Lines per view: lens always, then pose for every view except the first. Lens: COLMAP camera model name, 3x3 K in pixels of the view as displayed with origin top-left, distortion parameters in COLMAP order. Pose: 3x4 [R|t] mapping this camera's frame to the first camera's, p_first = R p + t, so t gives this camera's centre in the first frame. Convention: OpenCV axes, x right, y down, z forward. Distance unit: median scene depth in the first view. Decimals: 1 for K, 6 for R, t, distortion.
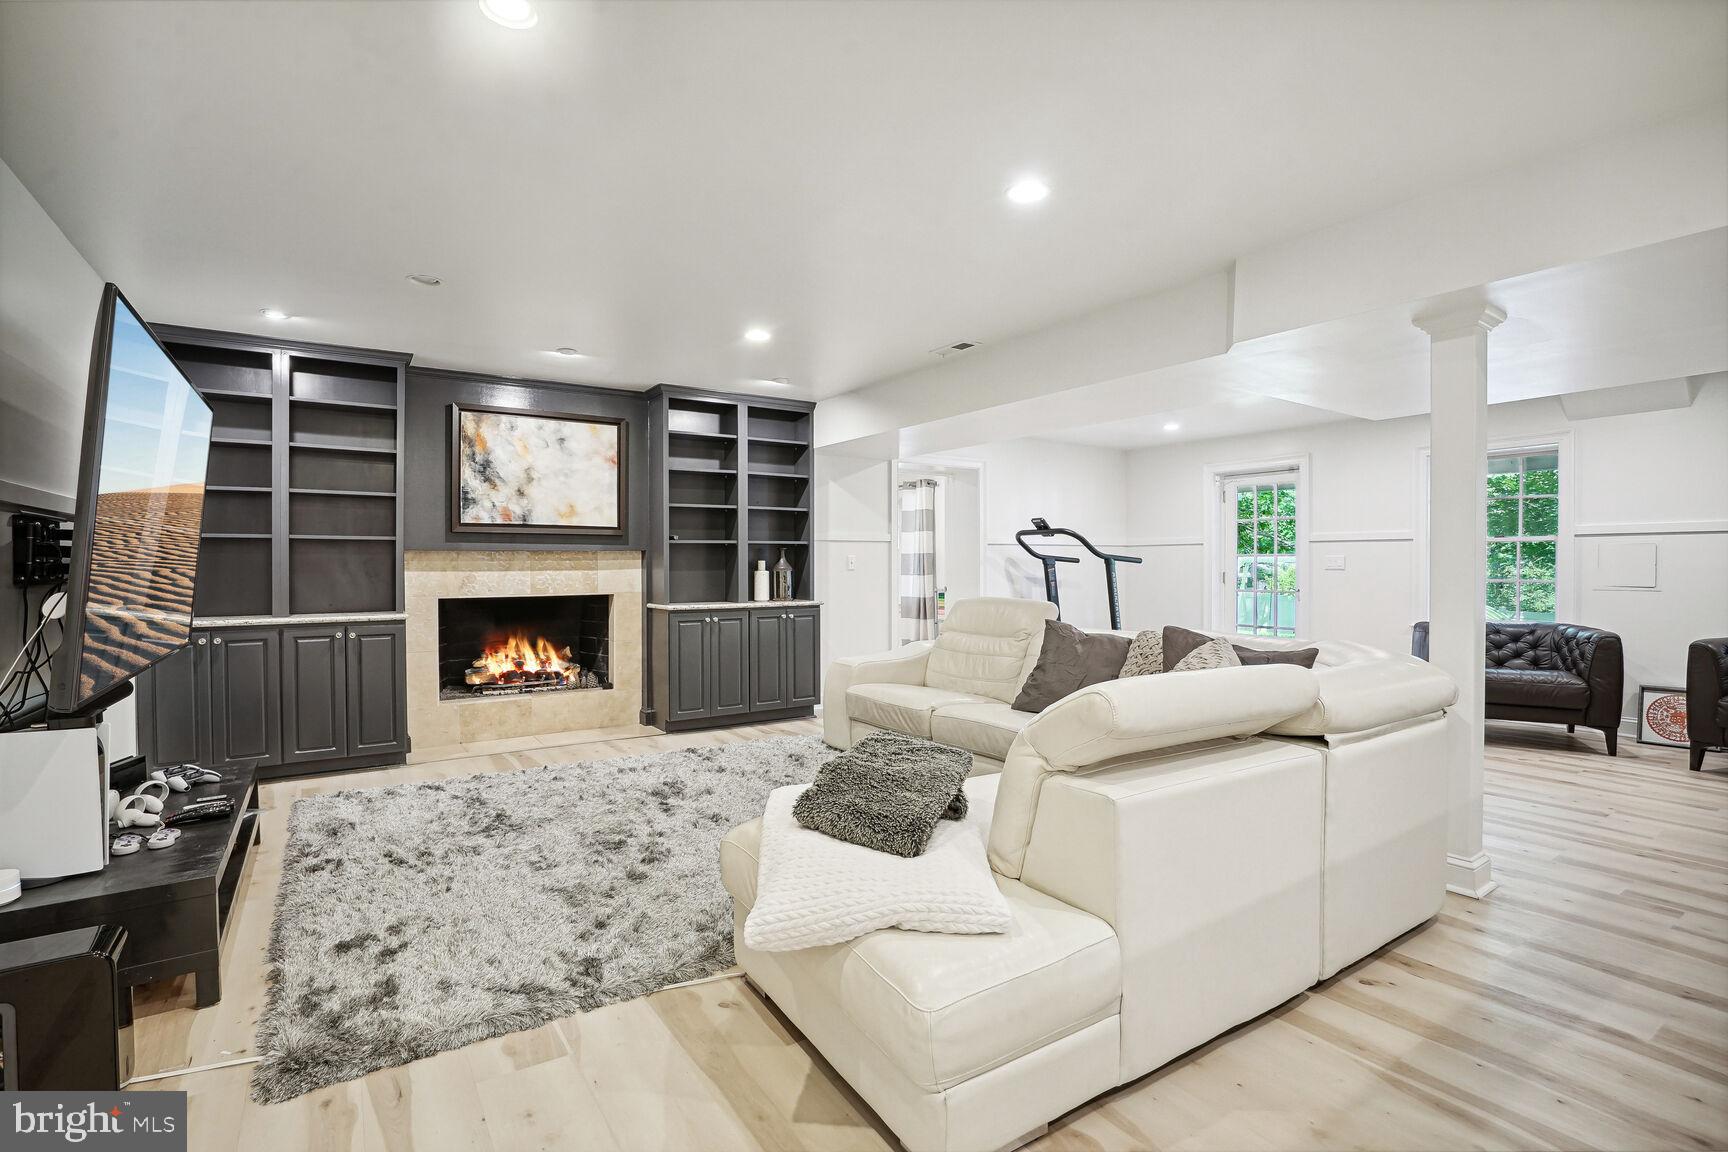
lens RADIAL K [[797.1, 0, 855.1], [0, 797.1, 575.1], [0, 0, 1]] dist [-0.022876, 0.010413]
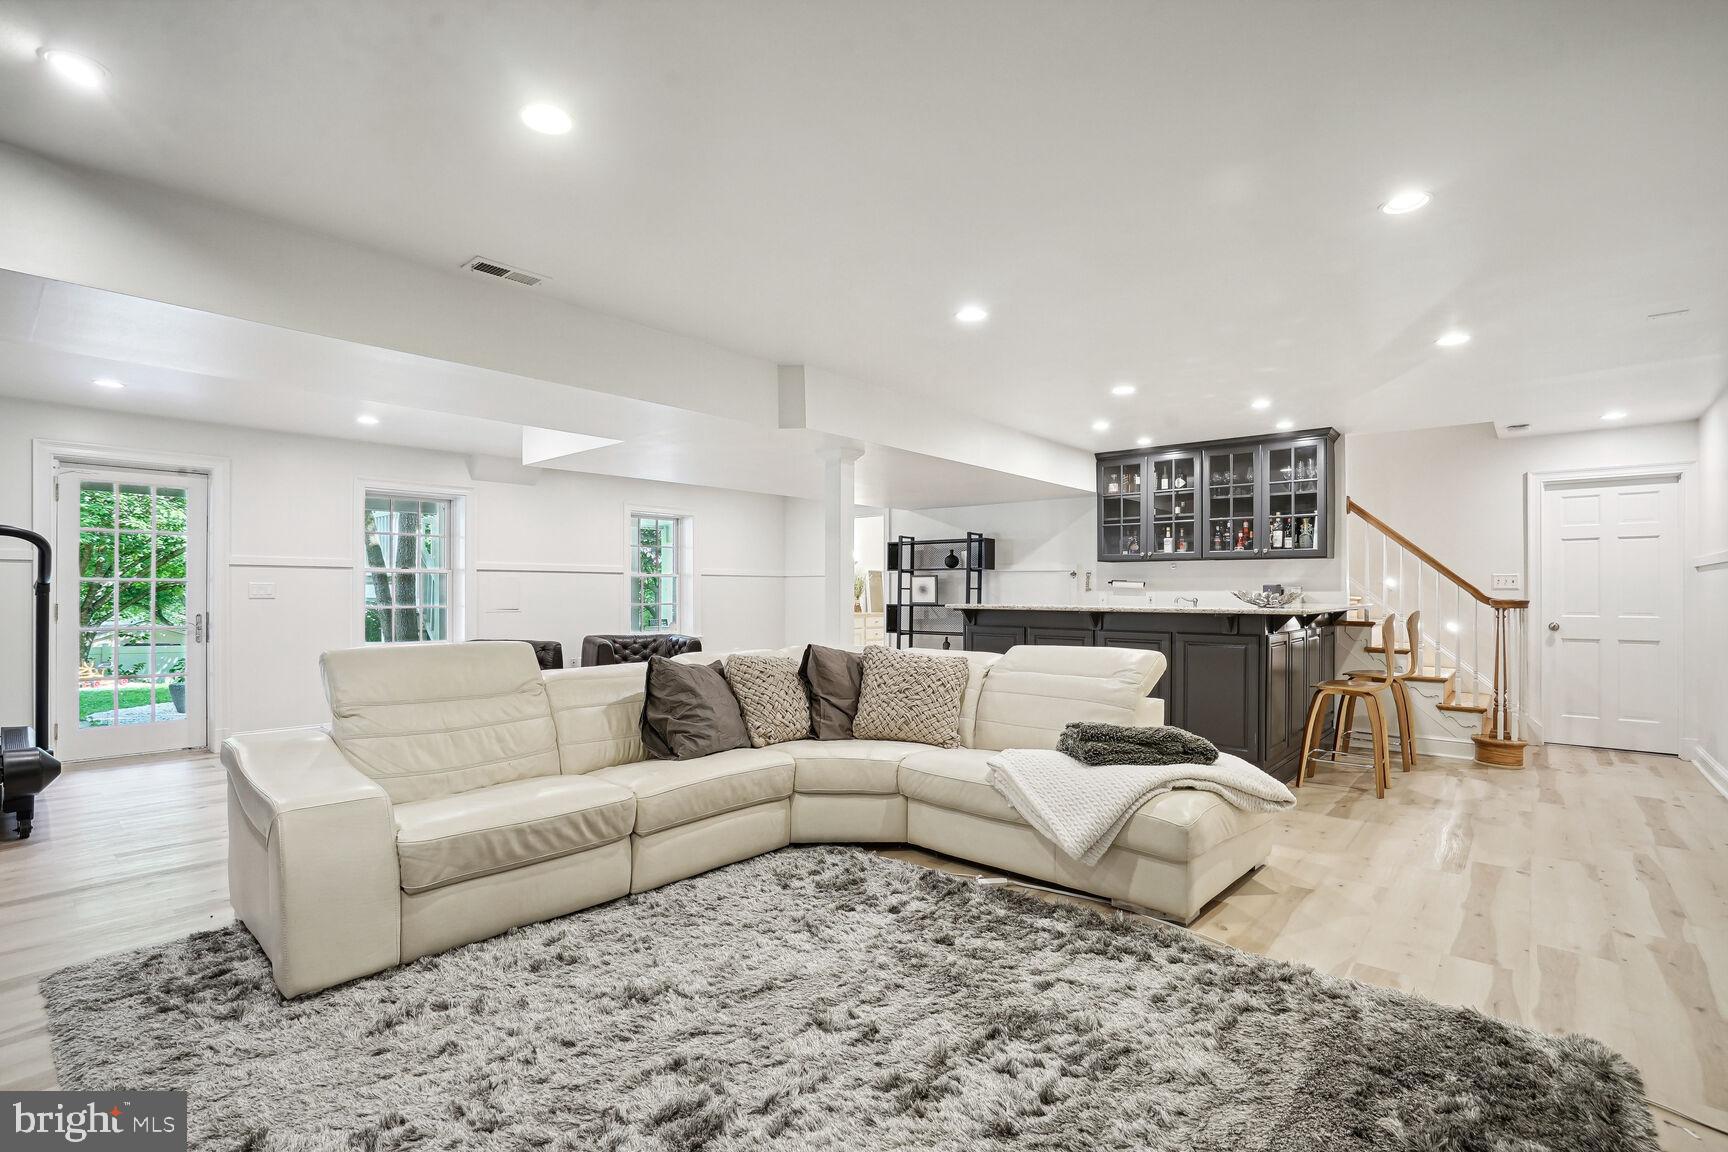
lens RADIAL K [[797.1, 0, 855.7], [0, 797.1, 586.2], [0, 0, 1]] dist [-0.022876, 0.010413]
pose [[-0.259898, 0.009506, 0.965589, -0.630620], [0.008485, 0.999935, -0.007560, -0.013963], [-0.965599, 0.006228, -0.259962, 0.944651]]
